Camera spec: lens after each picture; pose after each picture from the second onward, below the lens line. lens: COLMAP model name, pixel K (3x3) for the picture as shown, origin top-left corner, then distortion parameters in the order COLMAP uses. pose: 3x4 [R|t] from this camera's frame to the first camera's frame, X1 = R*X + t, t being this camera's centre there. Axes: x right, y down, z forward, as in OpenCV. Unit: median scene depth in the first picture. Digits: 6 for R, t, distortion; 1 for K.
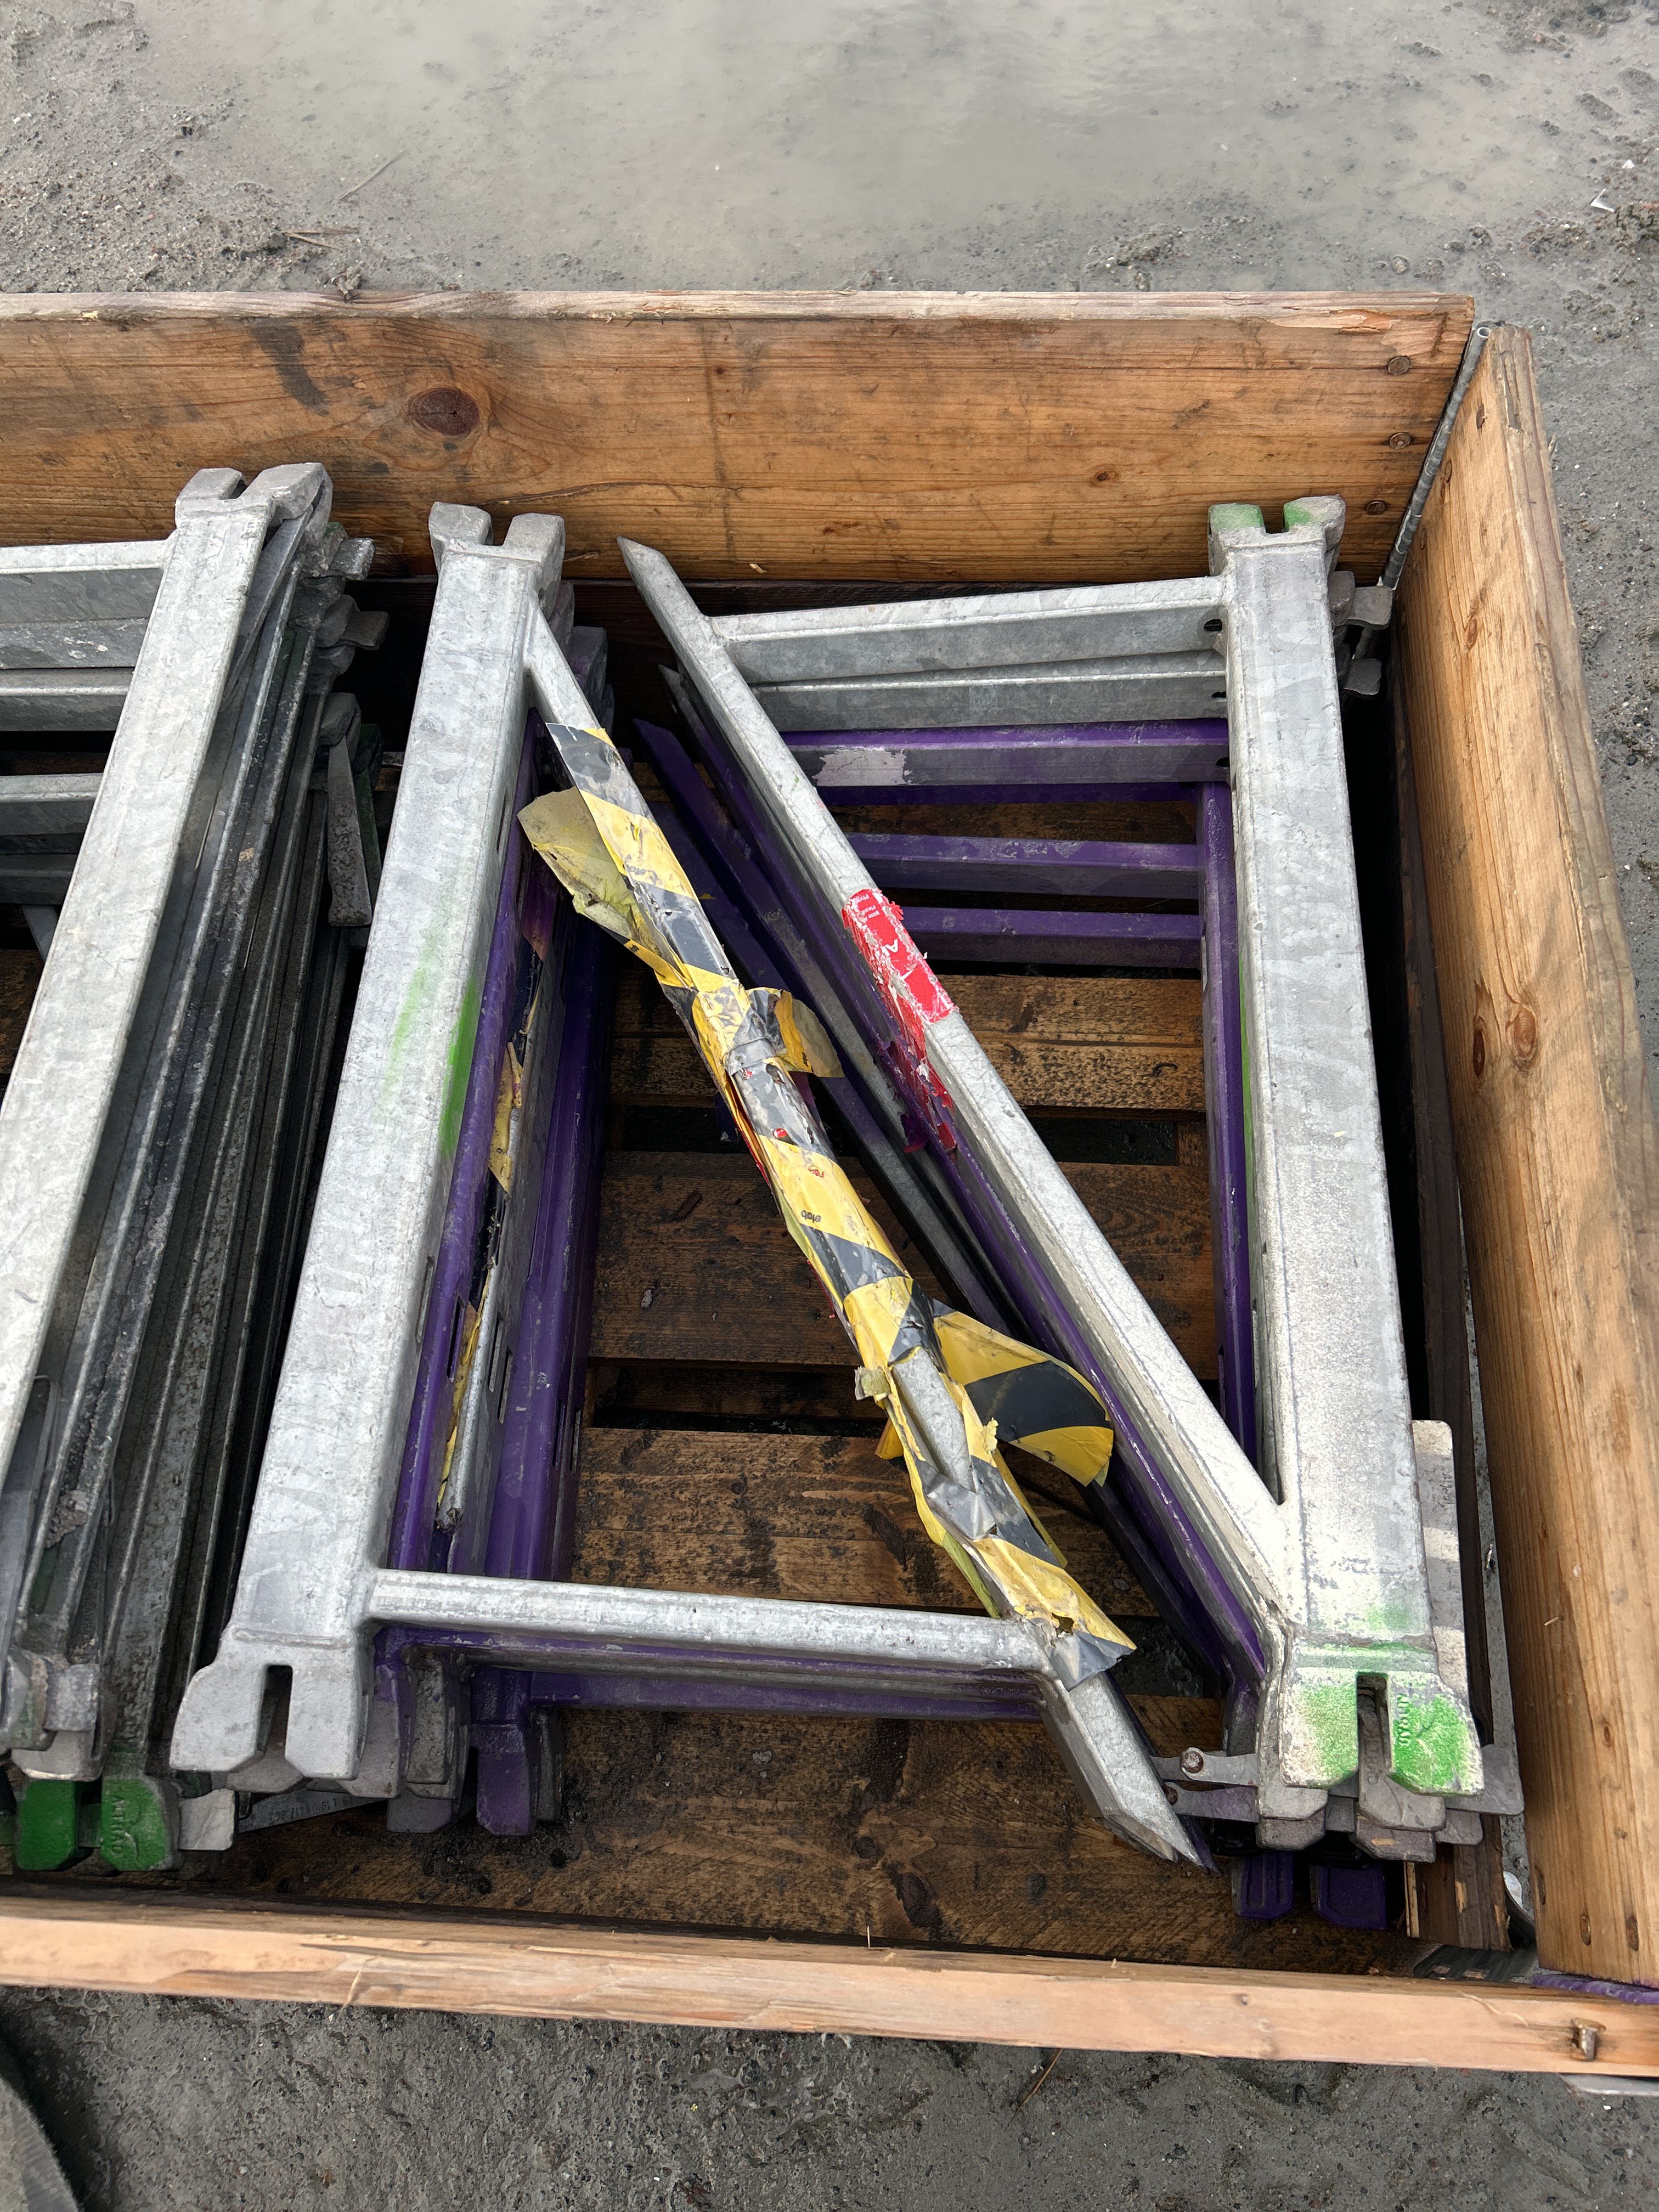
lens RADIAL K [[1686.3, 0, 822.0], [0, 1686.3, 1085.2], [0, 0, 1]] dist [0.032282, -0.044063]
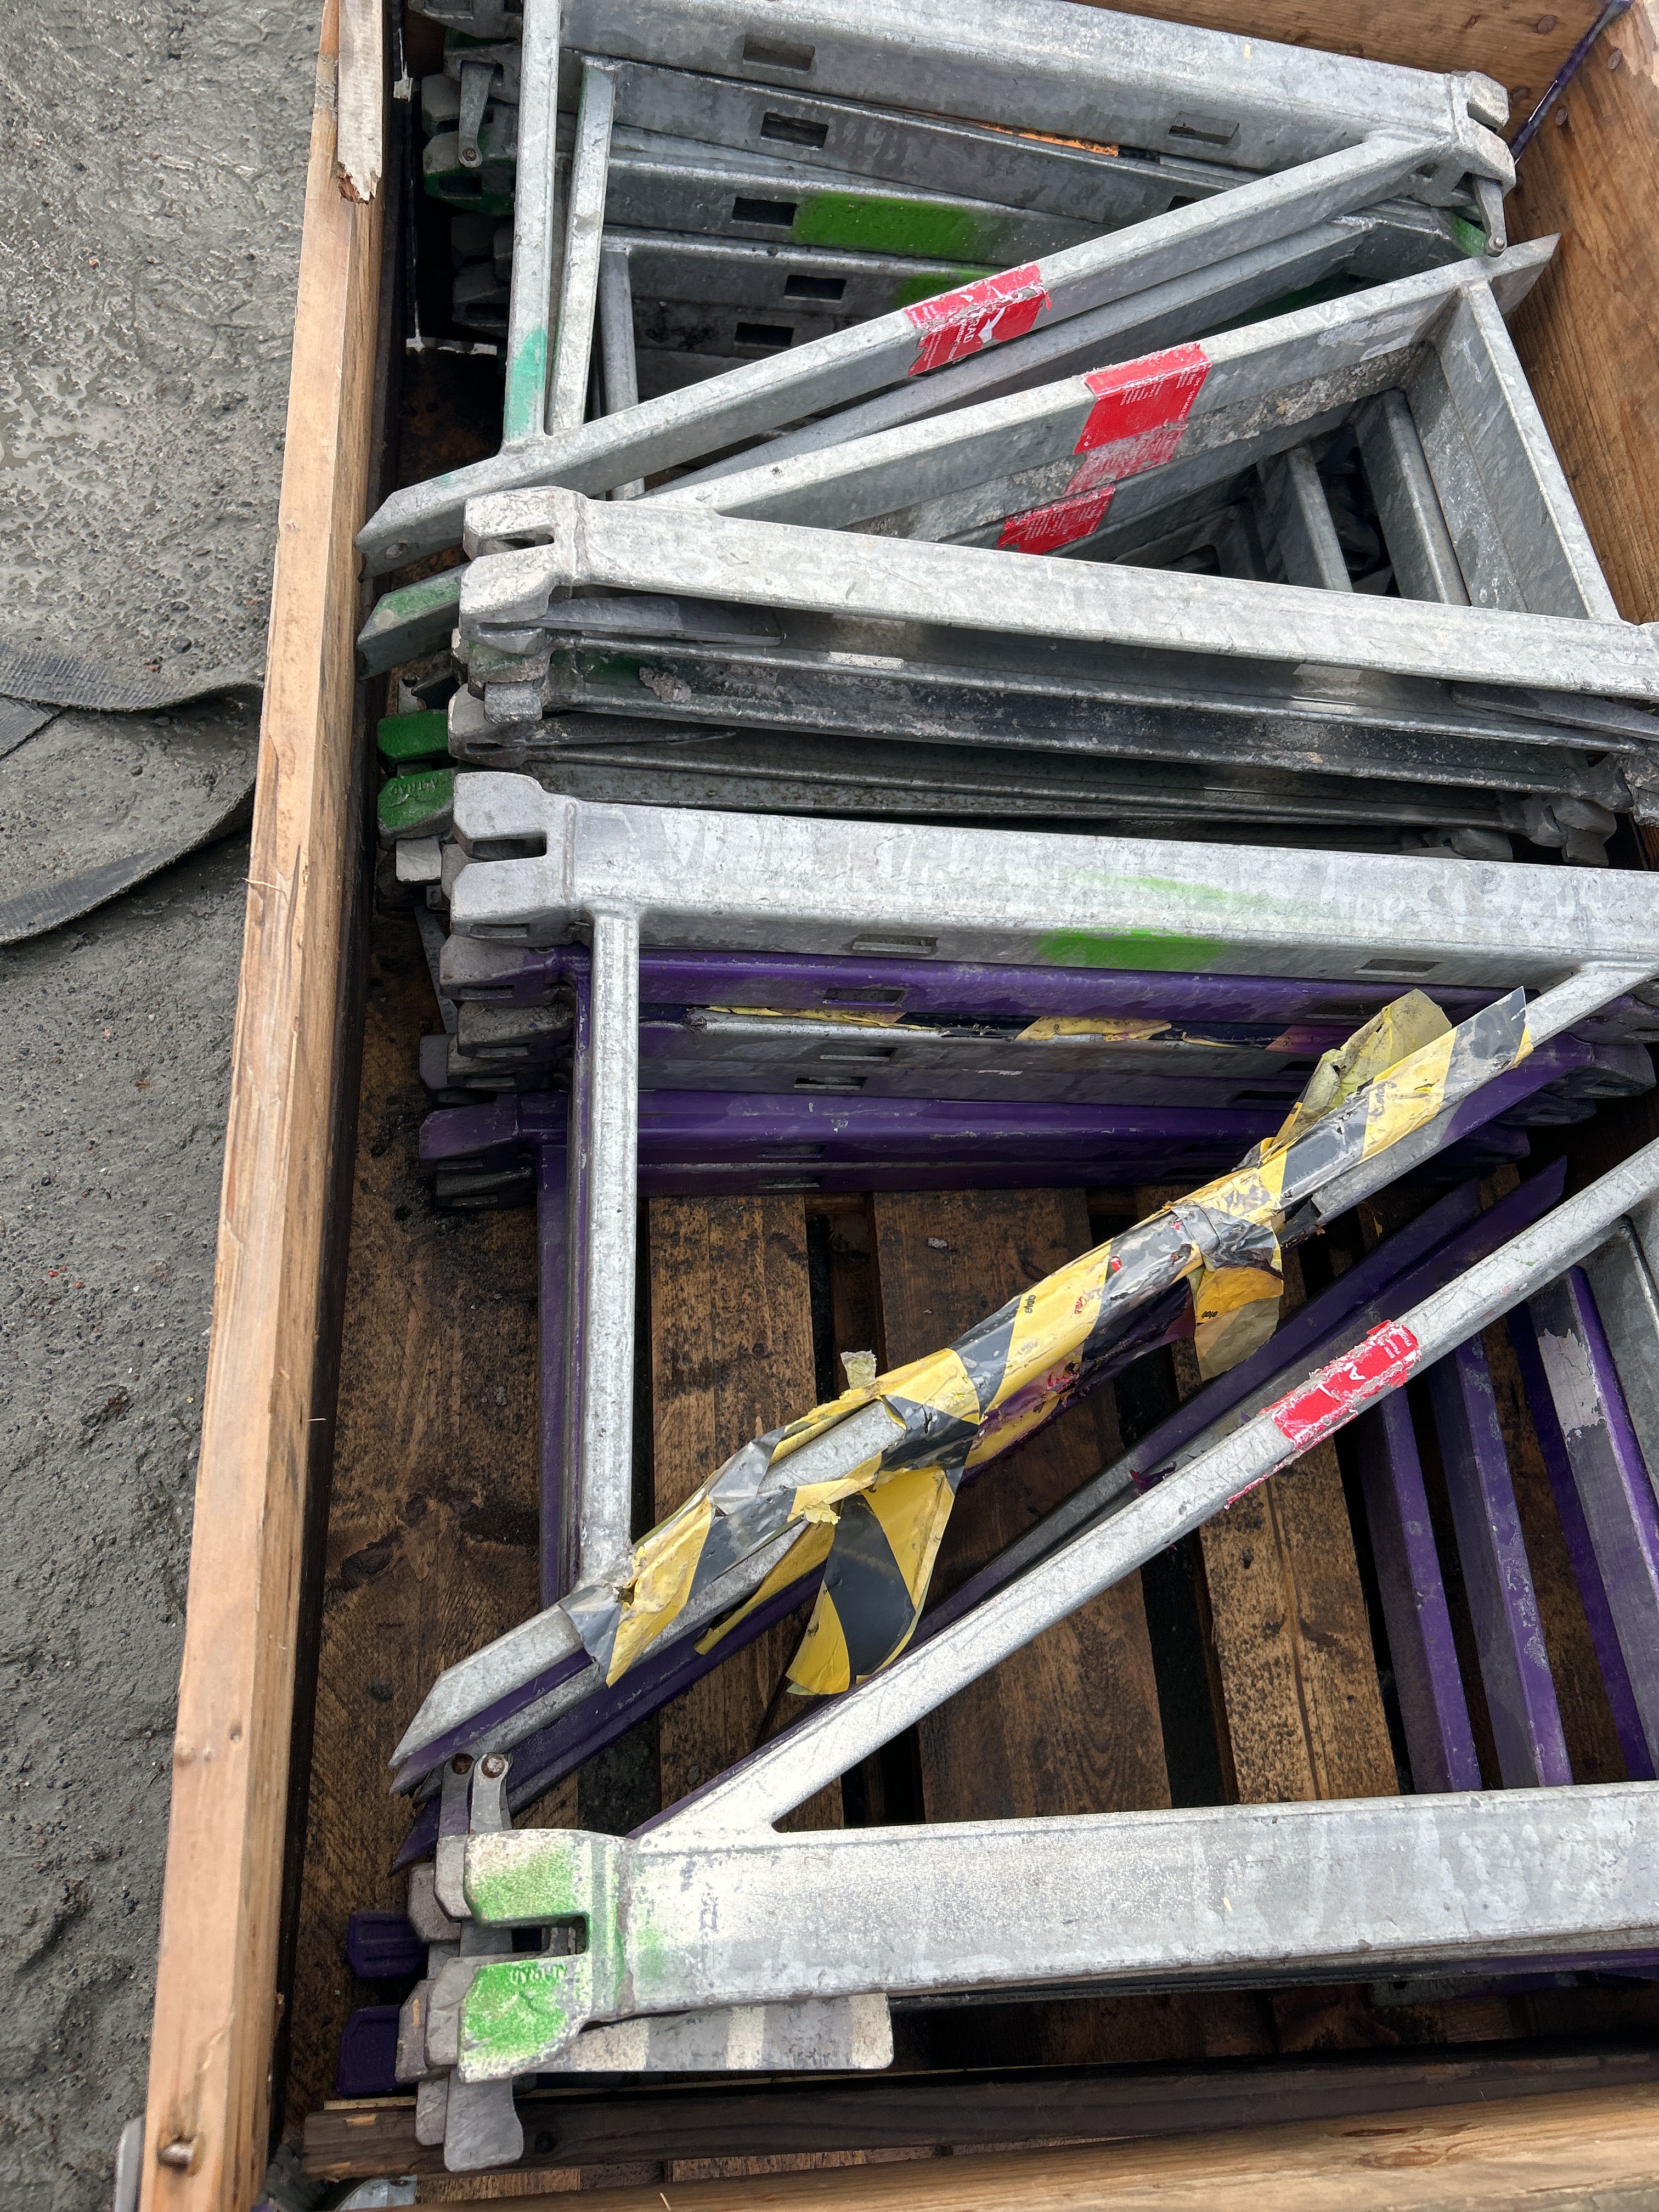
lens RADIAL K [[1686.3, 0, 822.0], [0, 1686.3, 1085.2], [0, 0, 1]] dist [0.032282, -0.044063]
pose [[0.103760, 0.928899, -0.355502, 0.192496], [-0.967874, 0.176607, 0.178967, 0.002205], [0.229026, 0.325511, 0.917382, 0.078140]]
